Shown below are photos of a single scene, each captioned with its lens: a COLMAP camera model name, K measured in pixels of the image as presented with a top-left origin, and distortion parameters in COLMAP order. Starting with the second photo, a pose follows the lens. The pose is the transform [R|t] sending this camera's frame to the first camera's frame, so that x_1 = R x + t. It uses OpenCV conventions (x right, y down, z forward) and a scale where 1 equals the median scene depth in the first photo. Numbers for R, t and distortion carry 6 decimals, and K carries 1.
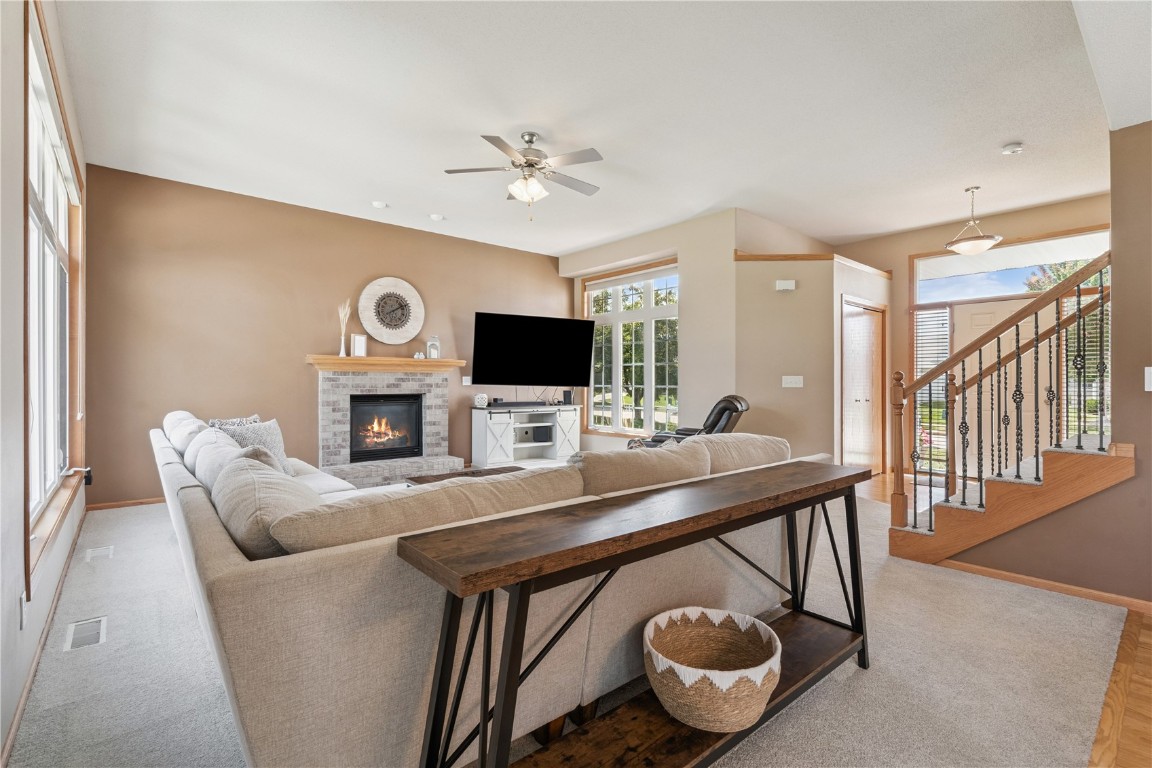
lens RADIAL K [[524.7, 0, 576.0], [0, 524.7, 384.0], [0, 0, 1]] dist [-0.000596, 0.000504]
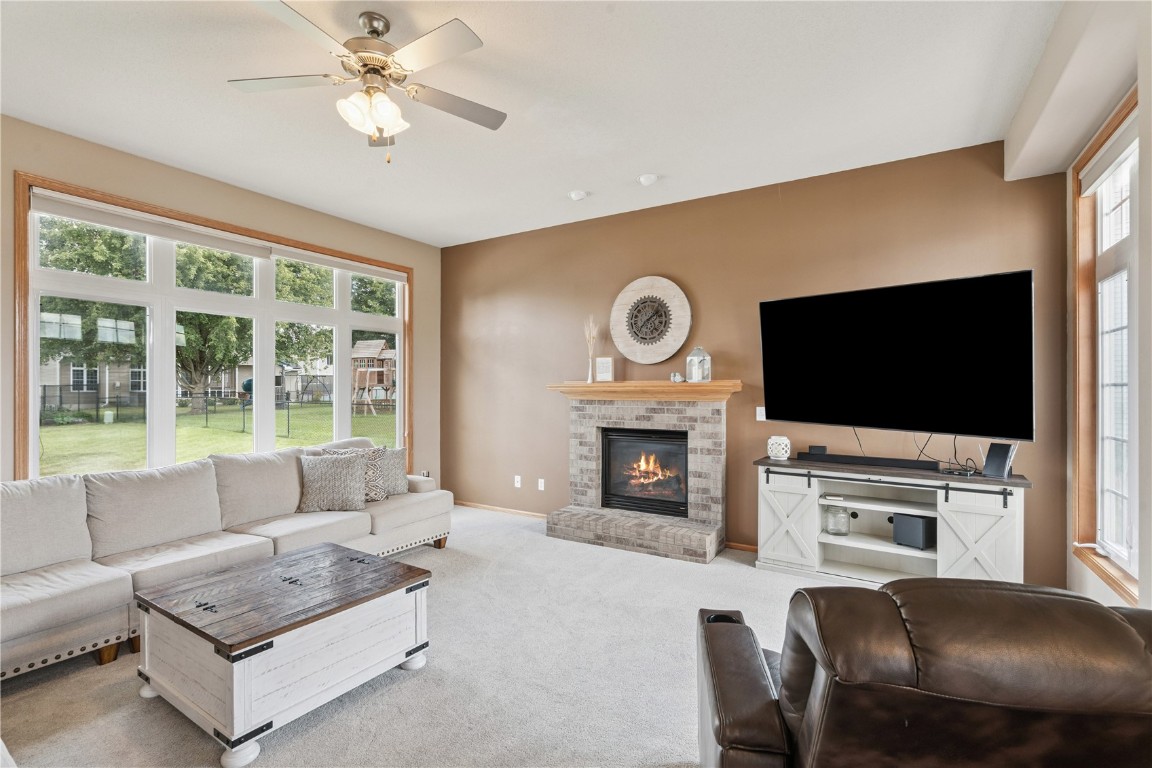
lens RADIAL K [[524.7, 0, 576.0], [0, 524.7, 384.0], [0, 0, 1]] dist [-0.000596, 0.000504]
pose [[0.301005, -0.007385, -0.953594, 0.345486], [0.000913, 0.999972, -0.007456, -0.040043], [0.953622, 0.001373, 0.301003, 0.658748]]
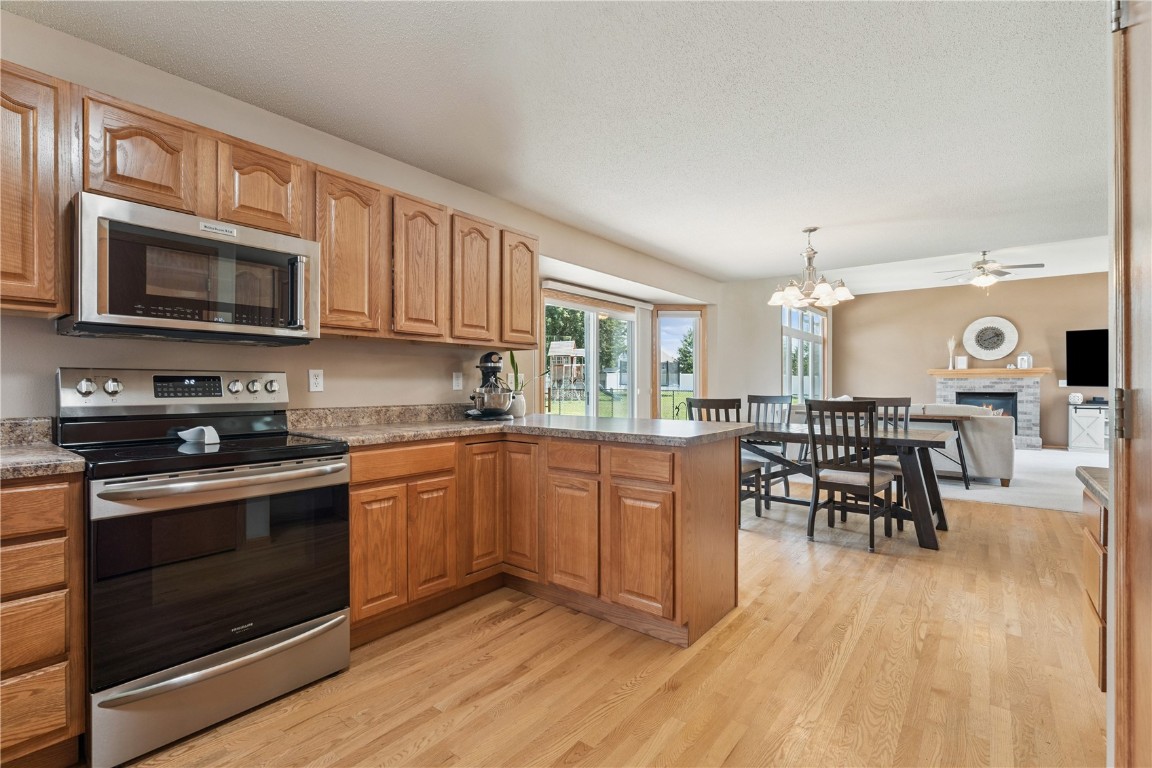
lens RADIAL K [[524.7, 0, 576.0], [0, 524.7, 384.0], [0, 0, 1]] dist [-0.000596, 0.000504]
pose [[0.188582, -0.002247, -0.982055, 0.928356], [-0.002610, 0.999993, -0.002790, 0.002821], [0.982054, 0.003090, 0.188575, -0.485097]]
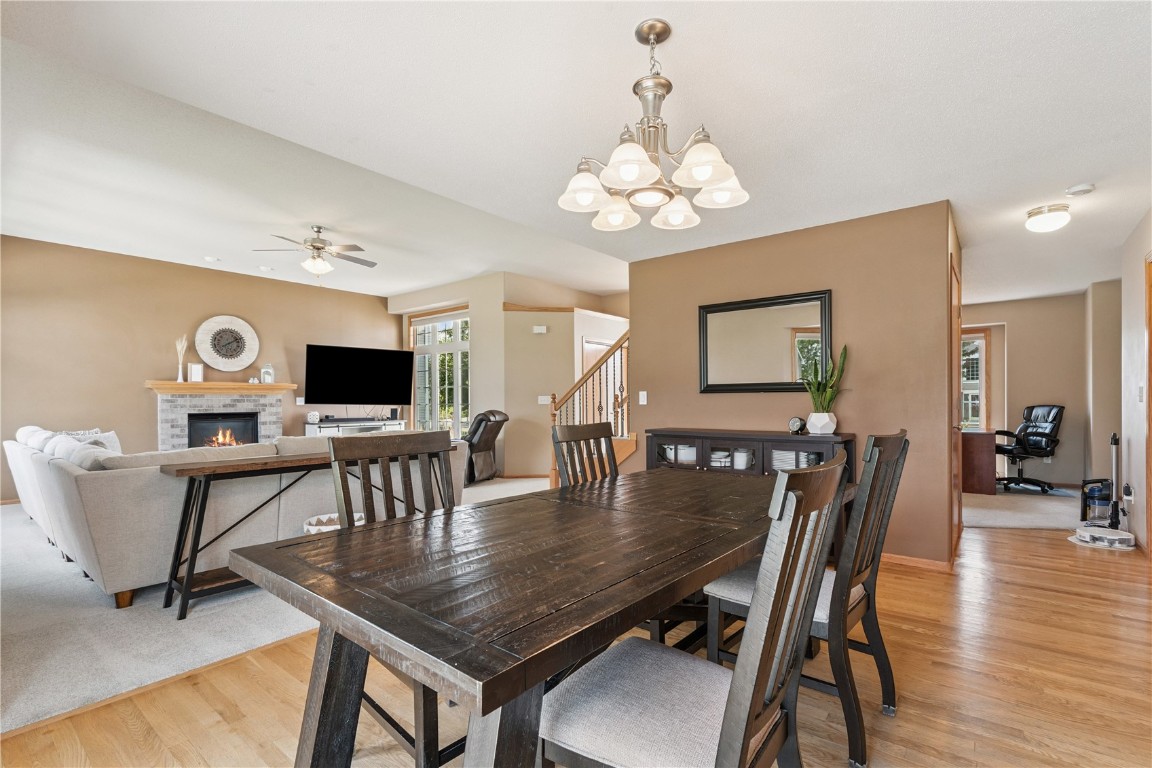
lens RADIAL K [[526.5, 0, 574.8], [0, 526.5, 403.4], [0, 0, 1]] dist [0.001930, 0.000254]
pose [[0.982968, -0.009009, 0.183556, 0.205991], [0.008634, 0.999959, 0.002843, 0.001458], [-0.183574, -0.001210, 0.983005, -0.329892]]
